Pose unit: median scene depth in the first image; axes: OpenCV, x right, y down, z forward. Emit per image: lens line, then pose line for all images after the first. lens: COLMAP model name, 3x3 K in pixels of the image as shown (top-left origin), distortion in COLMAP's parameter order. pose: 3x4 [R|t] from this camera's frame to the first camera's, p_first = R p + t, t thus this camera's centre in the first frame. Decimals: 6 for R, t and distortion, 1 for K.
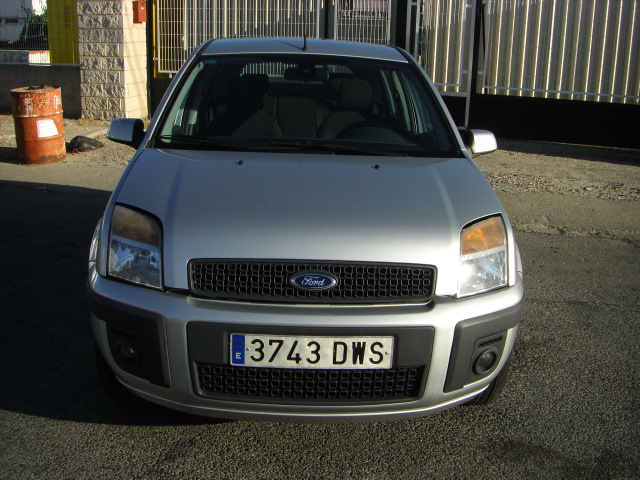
lens RADIAL K [[731.1, 0, 320.0], [0, 731.1, 240.0], [0, 0, 1]] dist [-0.171104, 0.070452]
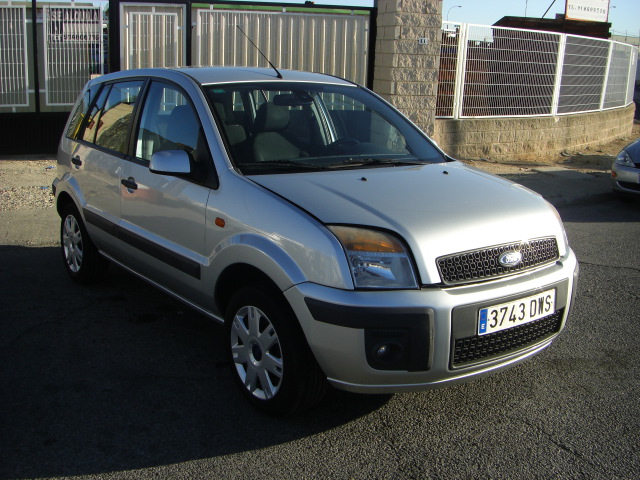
lens RADIAL K [[731.1, 0, 320.0], [0, 731.1, 240.0], [0, 0, 1]] dist [-0.171104, 0.070452]
pose [[0.821695, -0.142933, 0.551713, -1.001195], [0.153894, 0.987727, 0.026689, -0.063732], [-0.548757, 0.062975, 0.833607, 0.105129]]
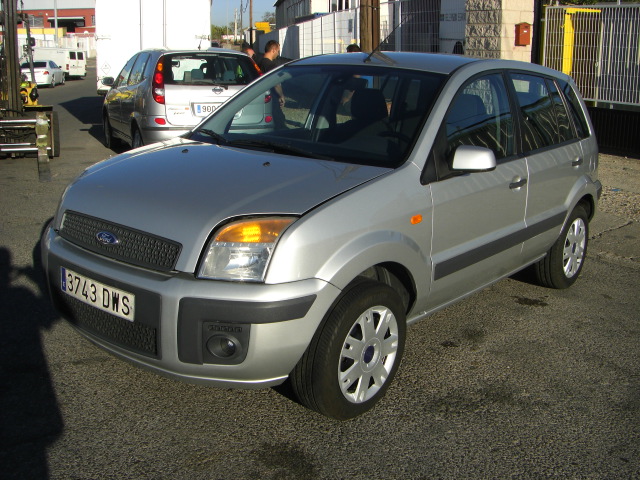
lens RADIAL K [[731.1, 0, 320.0], [0, 731.1, 240.0], [0, 0, 1]] dist [-0.171104, 0.070452]
pose [[0.735292, 0.150979, -0.660720, 1.079893], [-0.176081, 0.983952, 0.028886, -0.040908], [0.654478, 0.095101, 0.750077, 0.312090]]
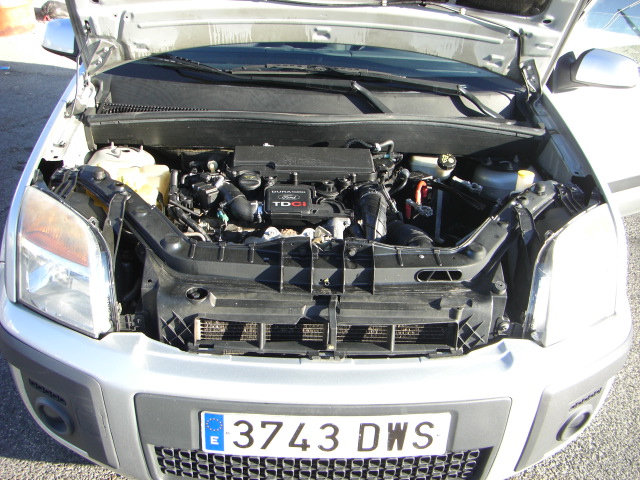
lens RADIAL K [[731.1, 0, 320.0], [0, 731.1, 240.0], [0, 0, 1]] dist [-0.171104, 0.070452]
pose [[0.999923, 0.012191, -0.002470, -0.017151], [-0.011410, 0.978026, 0.208168, -0.153983], [0.004954, -0.208124, 0.978090, 0.397019]]
